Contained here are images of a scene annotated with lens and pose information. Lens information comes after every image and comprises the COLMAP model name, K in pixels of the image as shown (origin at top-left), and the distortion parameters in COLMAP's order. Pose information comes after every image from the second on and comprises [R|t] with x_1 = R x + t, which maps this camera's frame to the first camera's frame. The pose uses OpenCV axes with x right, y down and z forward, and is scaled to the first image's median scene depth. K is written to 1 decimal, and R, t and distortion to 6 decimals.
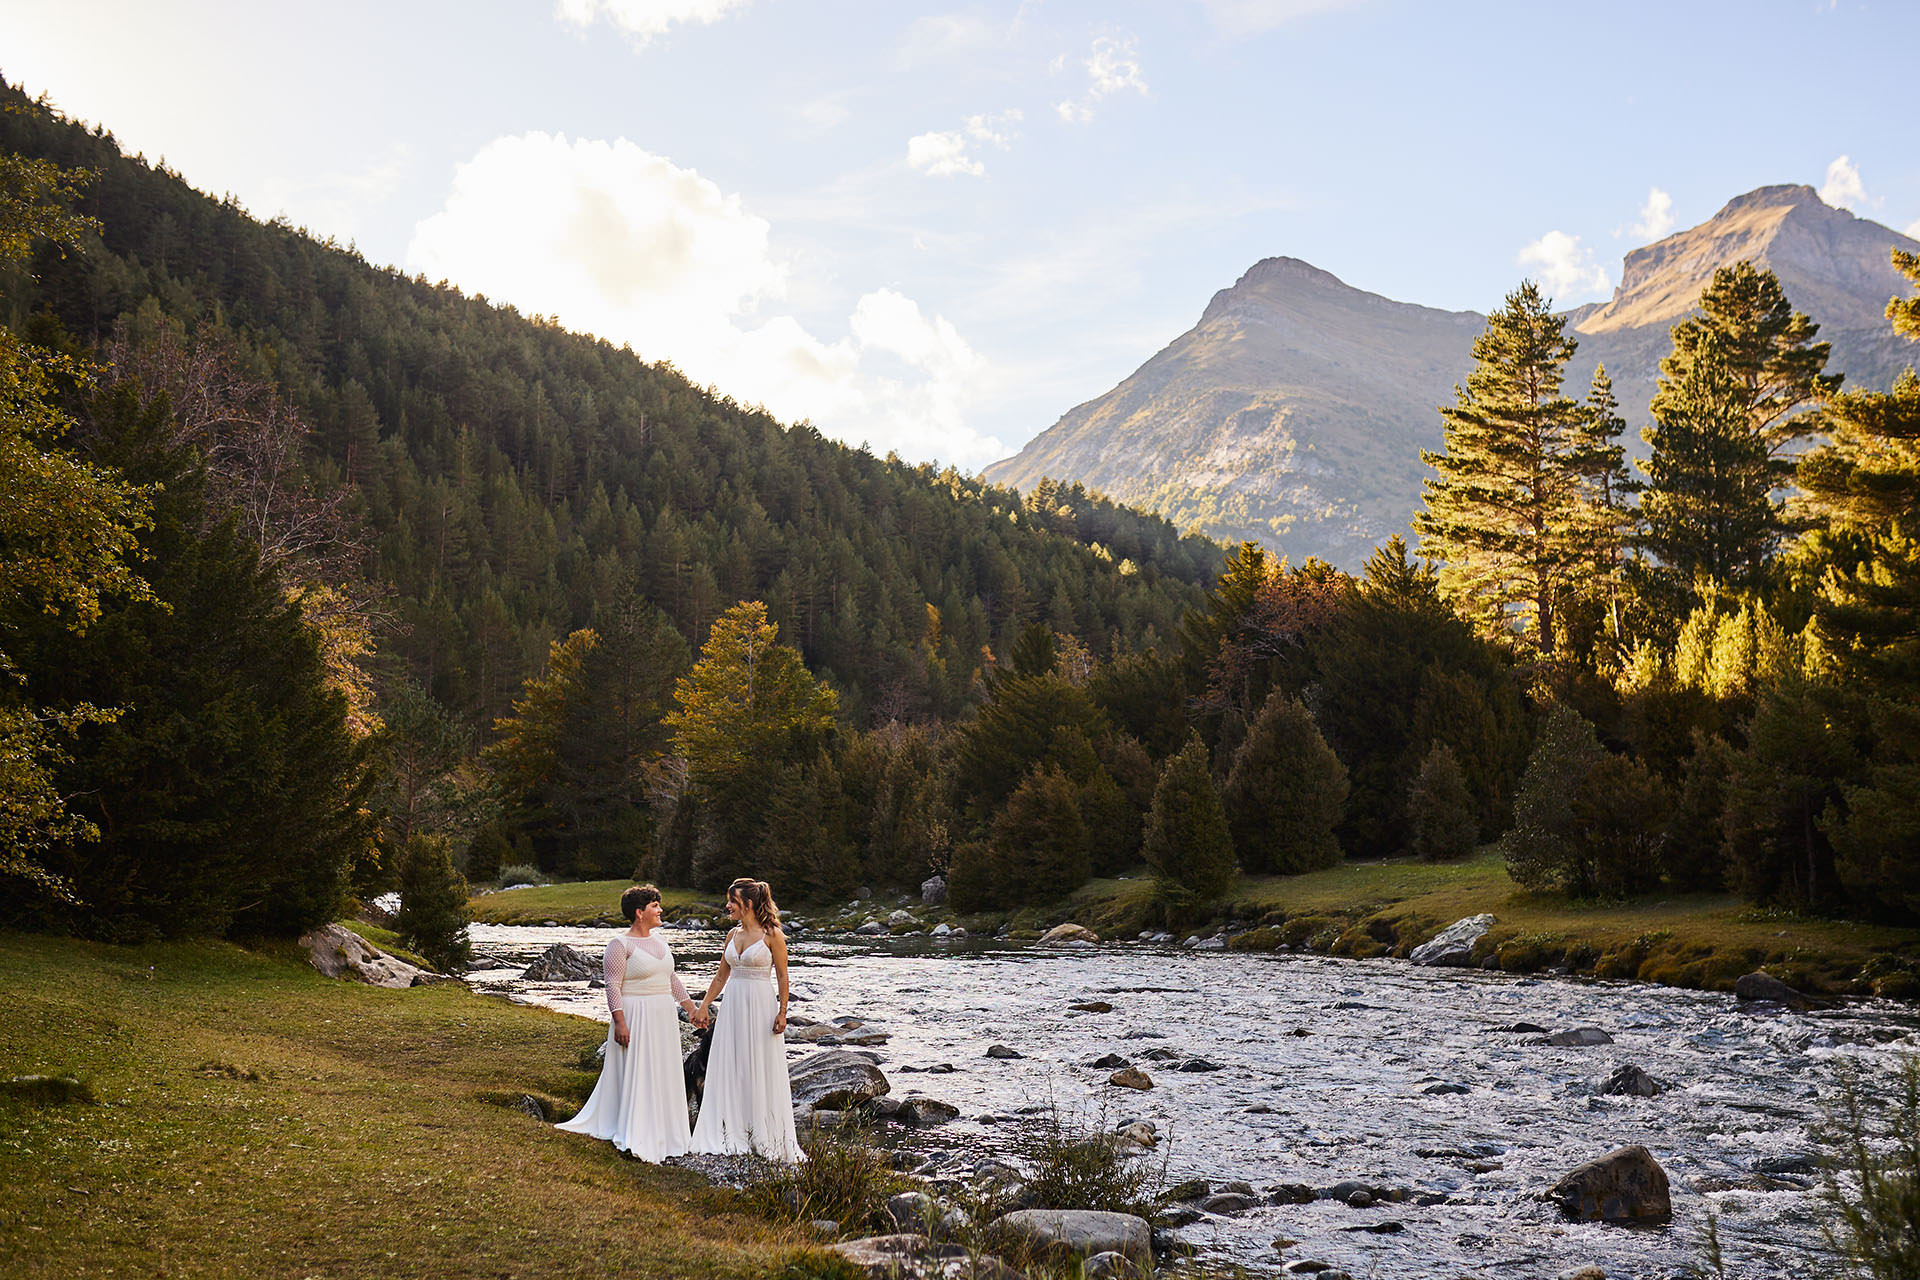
lens RADIAL K [[2199.0, 0, 960.0], [0, 2199.0, 640.0], [0, 0, 1]] dist [-0.058062, 0.217186]
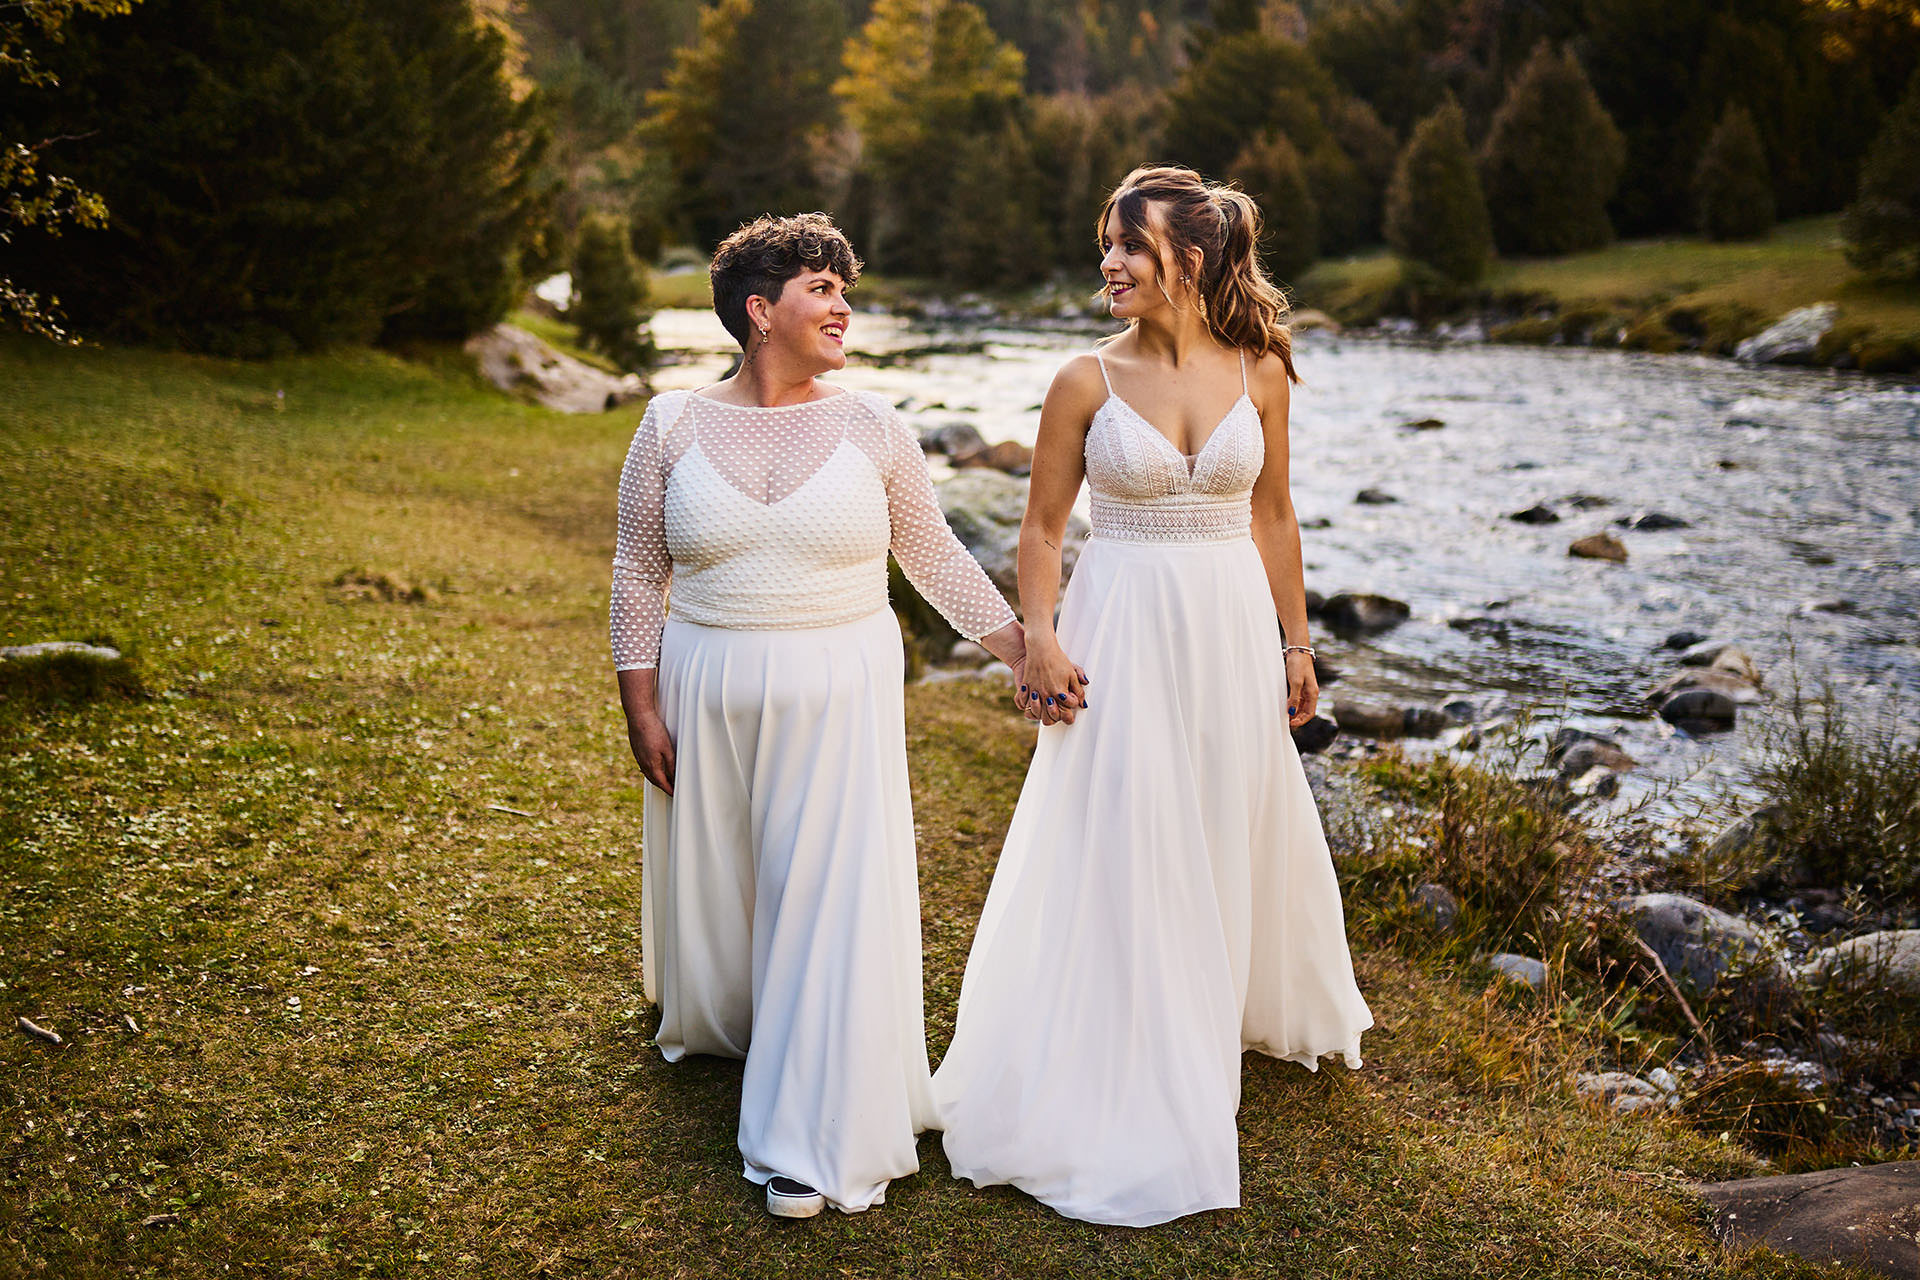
lens RADIAL K [[2195.4, 0, 960.0], [0, 2195.4, 640.0], [0, 0, 1]] dist [-0.057570, 0.027704]
pose [[0.997687, 0.007918, -0.067509, -0.039448], [0.011103, 0.960866, 0.276791, 0.011867], [0.067058, -0.276901, 0.958556, 0.128447]]
